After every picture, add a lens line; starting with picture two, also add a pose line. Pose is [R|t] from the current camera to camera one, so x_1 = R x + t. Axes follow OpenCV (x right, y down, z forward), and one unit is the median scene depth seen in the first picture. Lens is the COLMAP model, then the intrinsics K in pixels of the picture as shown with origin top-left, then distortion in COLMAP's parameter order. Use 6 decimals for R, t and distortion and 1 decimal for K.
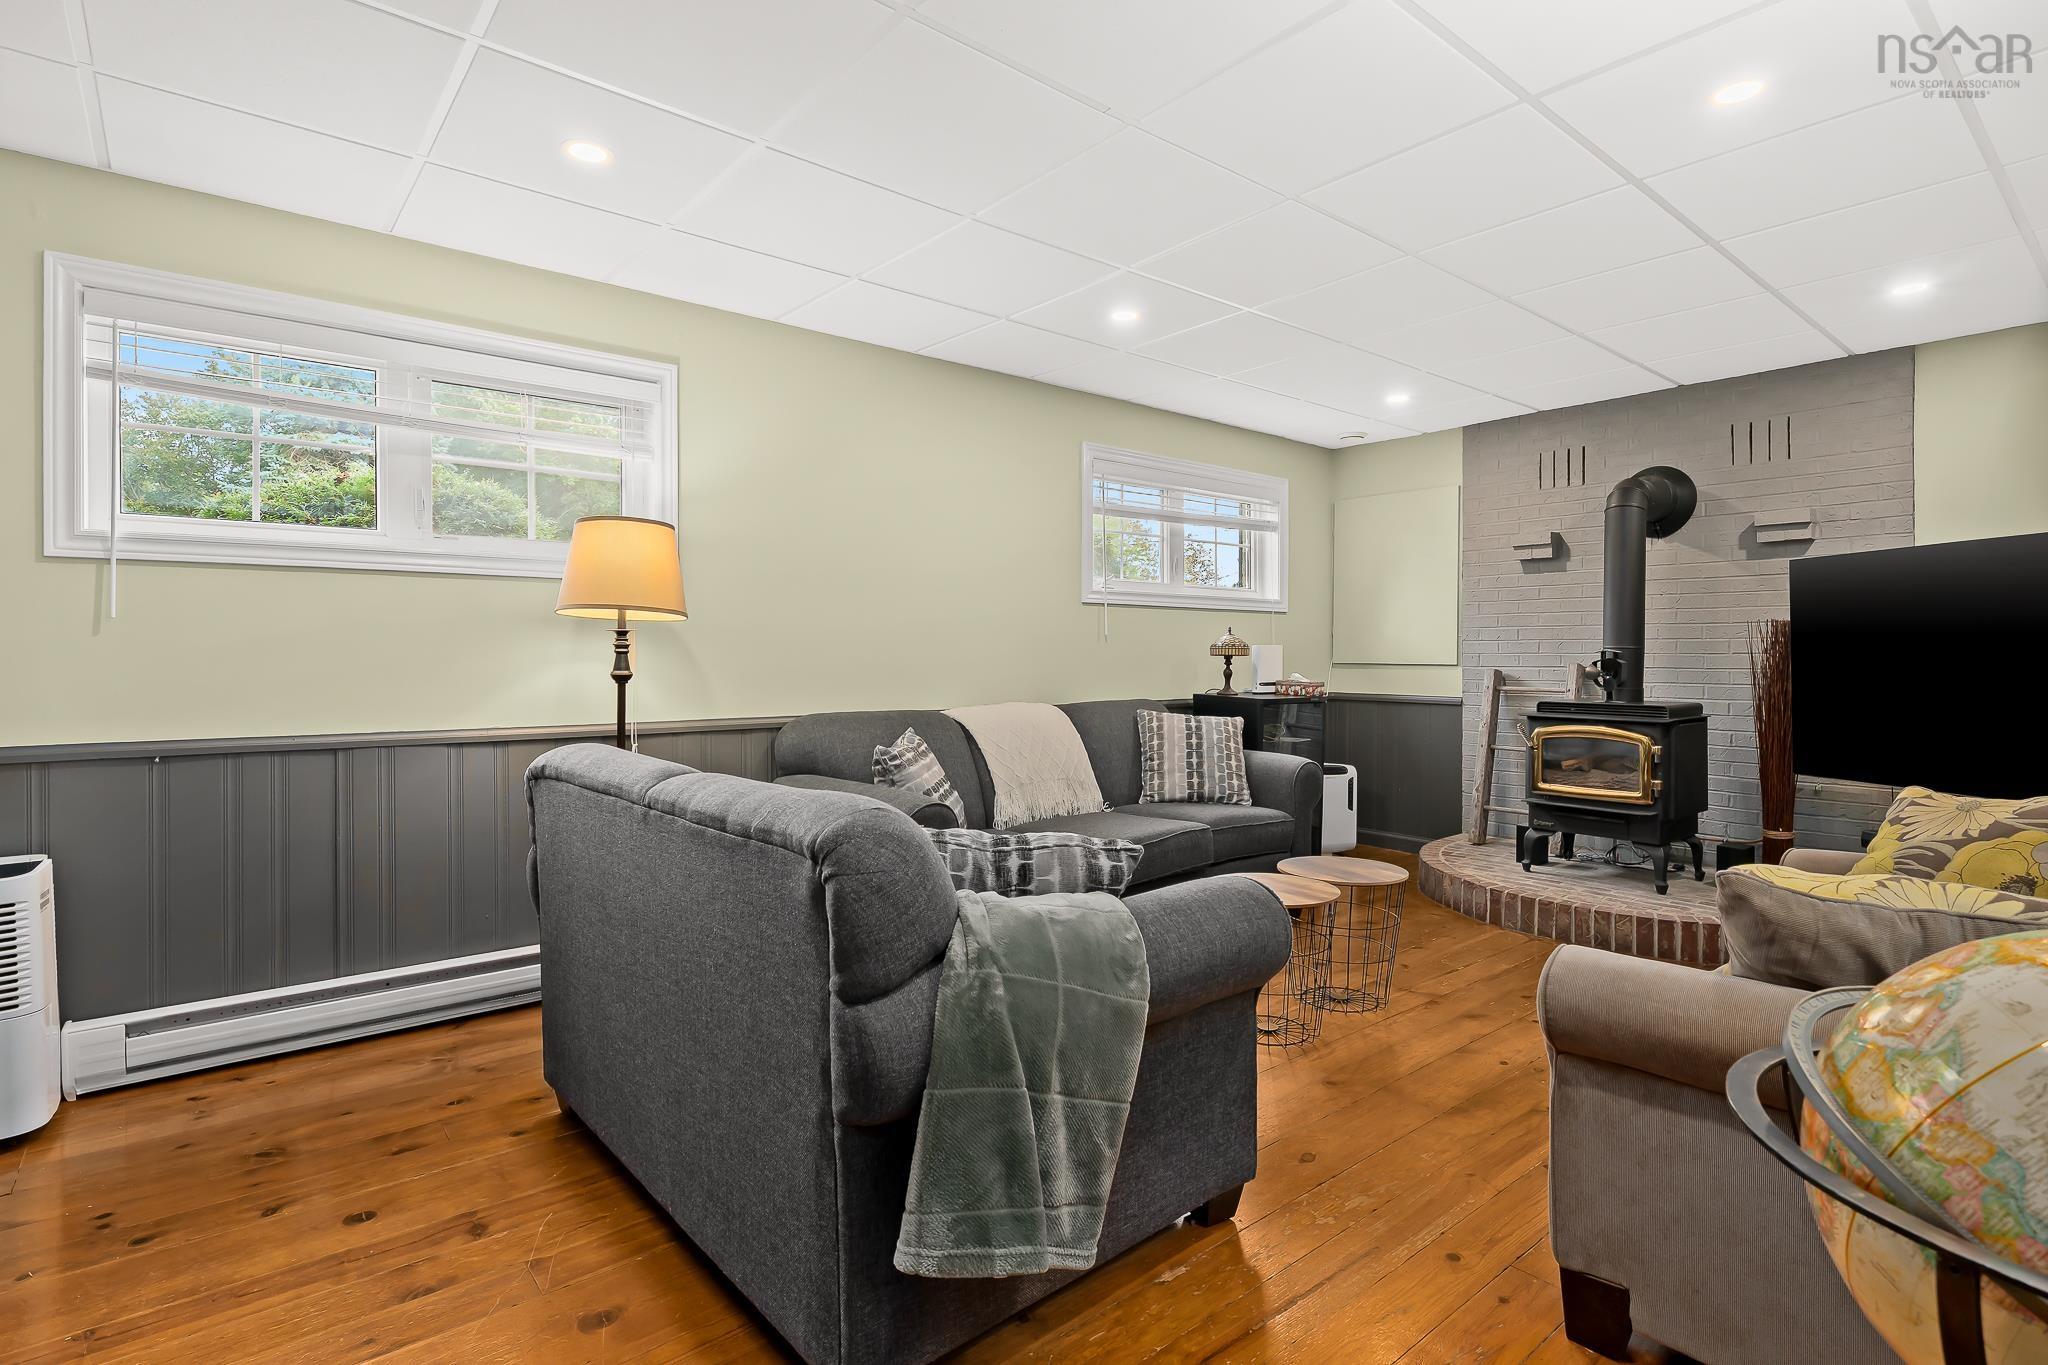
lens RADIAL K [[1011.8, 0, 997.7], [0, 1011.8, 668.5], [0, 0, 1]] dist [-0.004883, 0.001556]
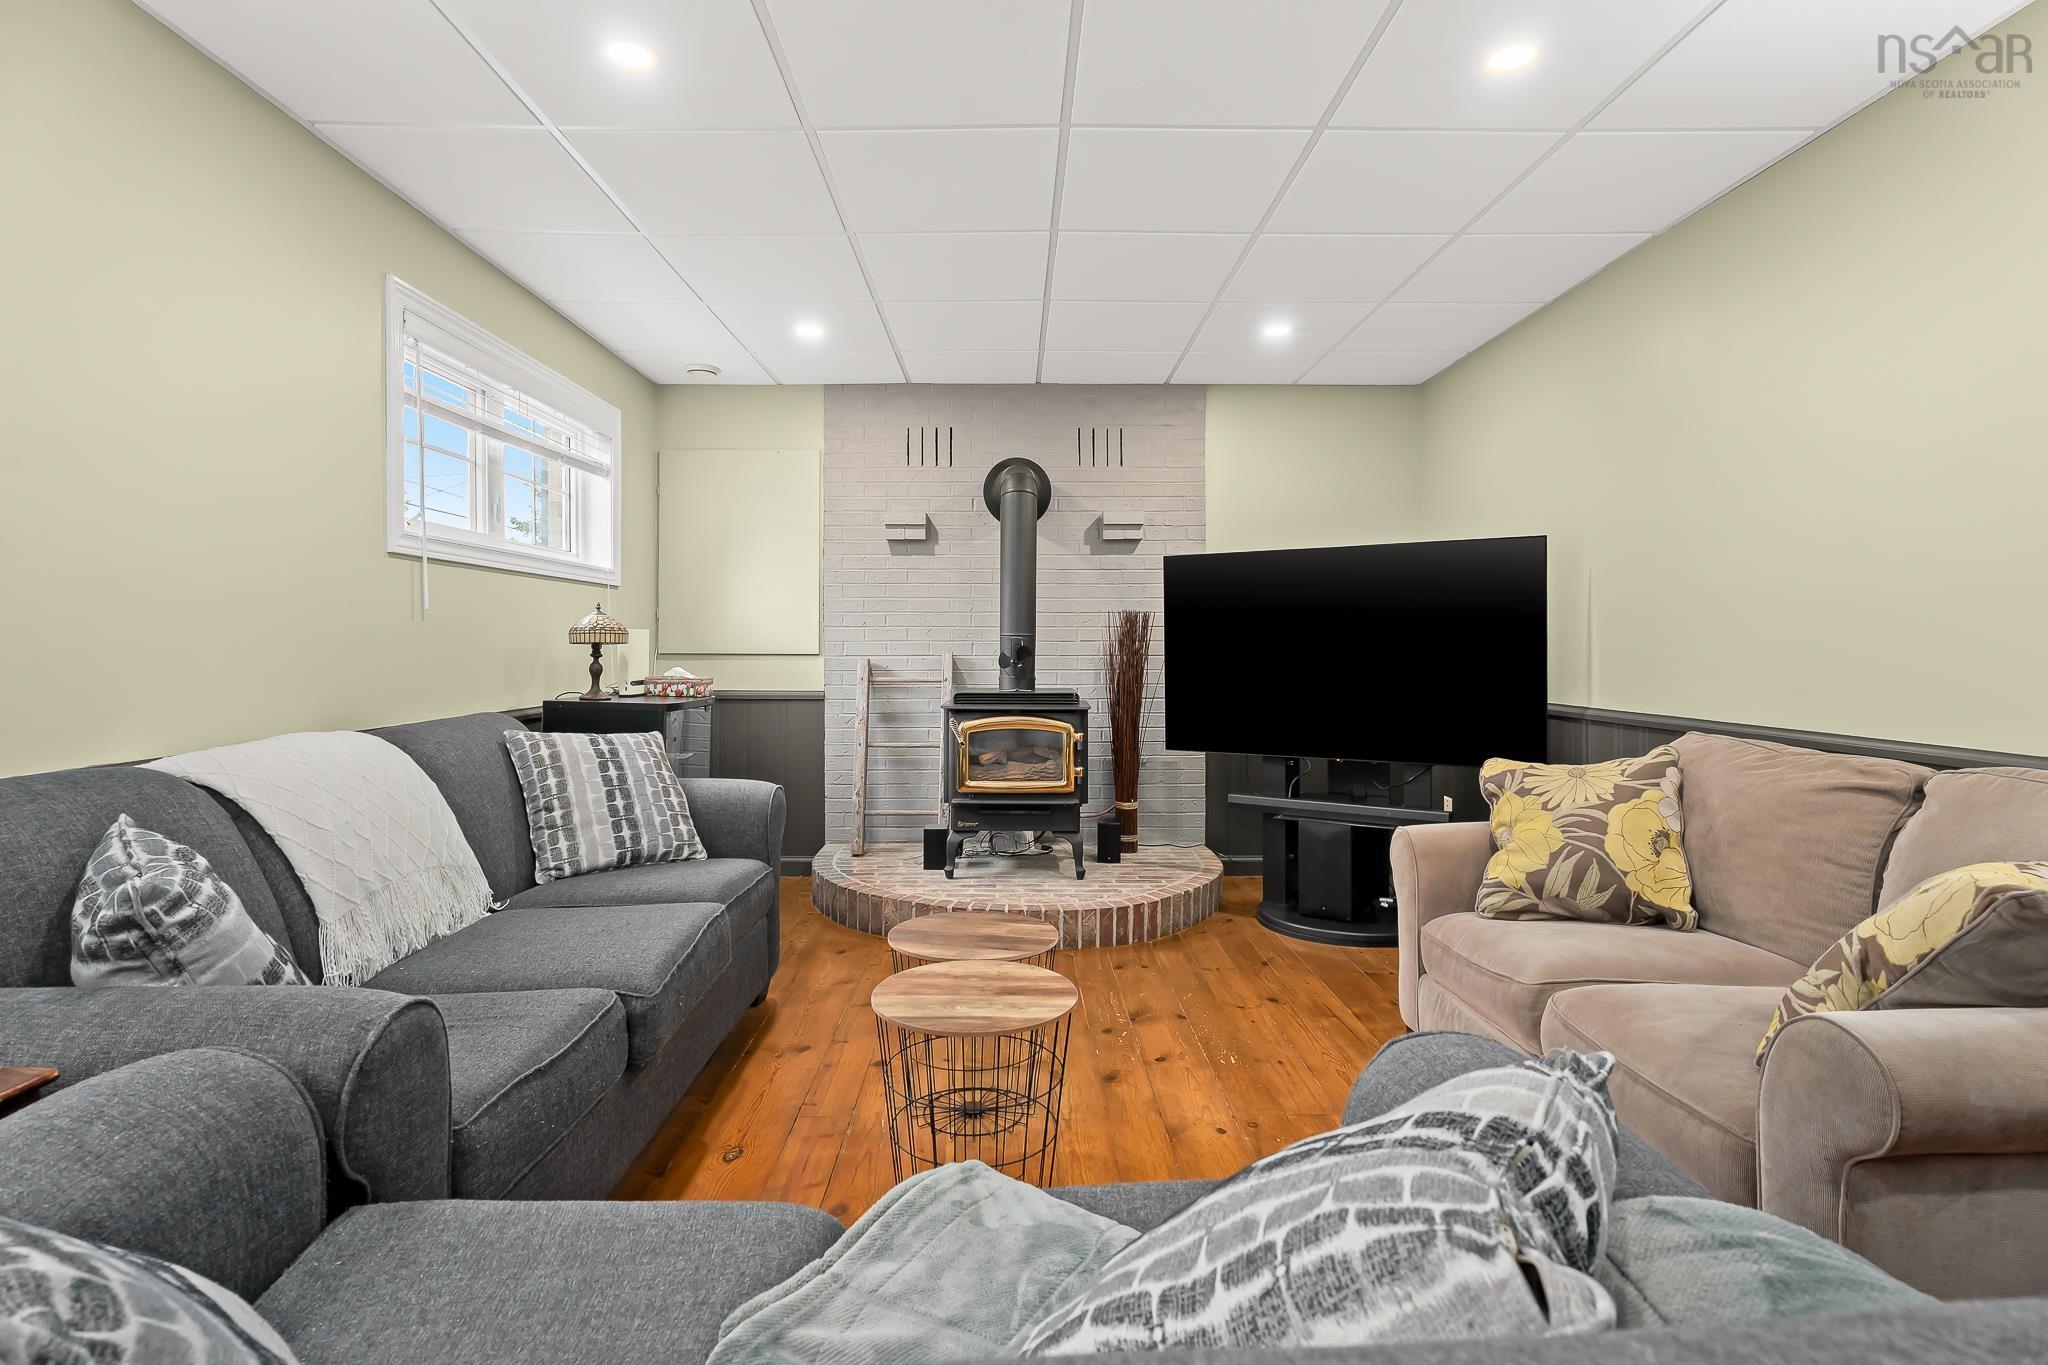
lens RADIAL K [[1011.8, 0, 1015.4], [0, 1011.8, 656.0], [0, 0, 1]] dist [-0.004883, 0.001556]
pose [[0.616376, -0.009861, 0.787390, -0.161794], [0.011687, 0.999926, 0.003374, -0.003546], [-0.787365, 0.007123, 0.616446, 0.391178]]
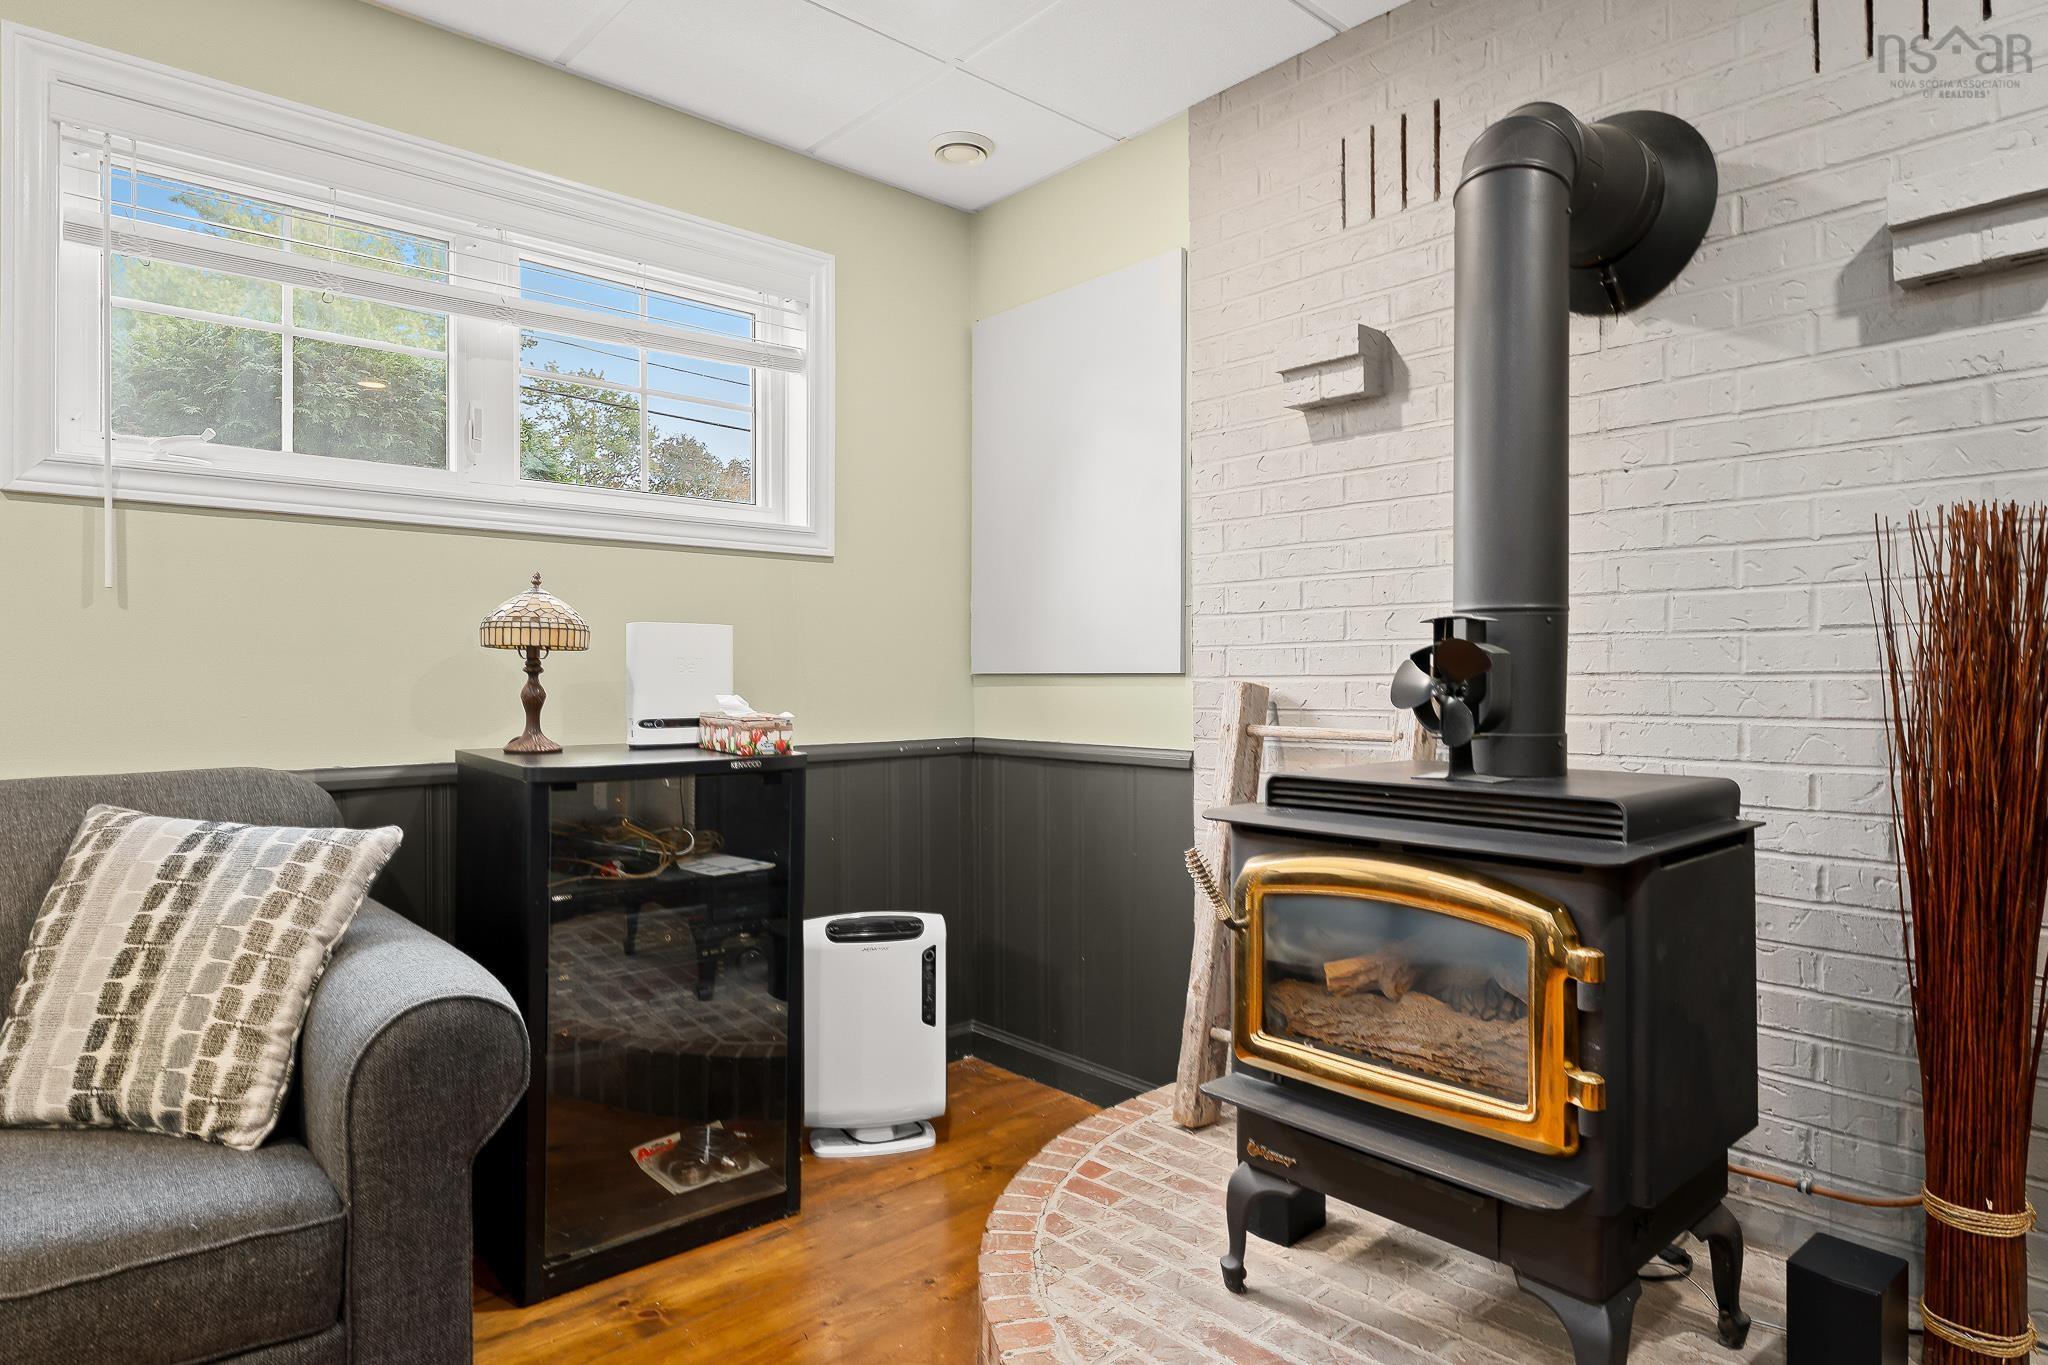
lens RADIAL K [[1153.3, 0, 1051.7], [0, 1153.3, 689.5], [0, 0, 1]] dist [-0.009160, -0.001937]
pose [[0.997224, -0.004147, 0.074343, 0.441743], [0.004595, 0.999972, -0.005856, 0.006780], [-0.074317, 0.006181, 0.997216, 0.635682]]
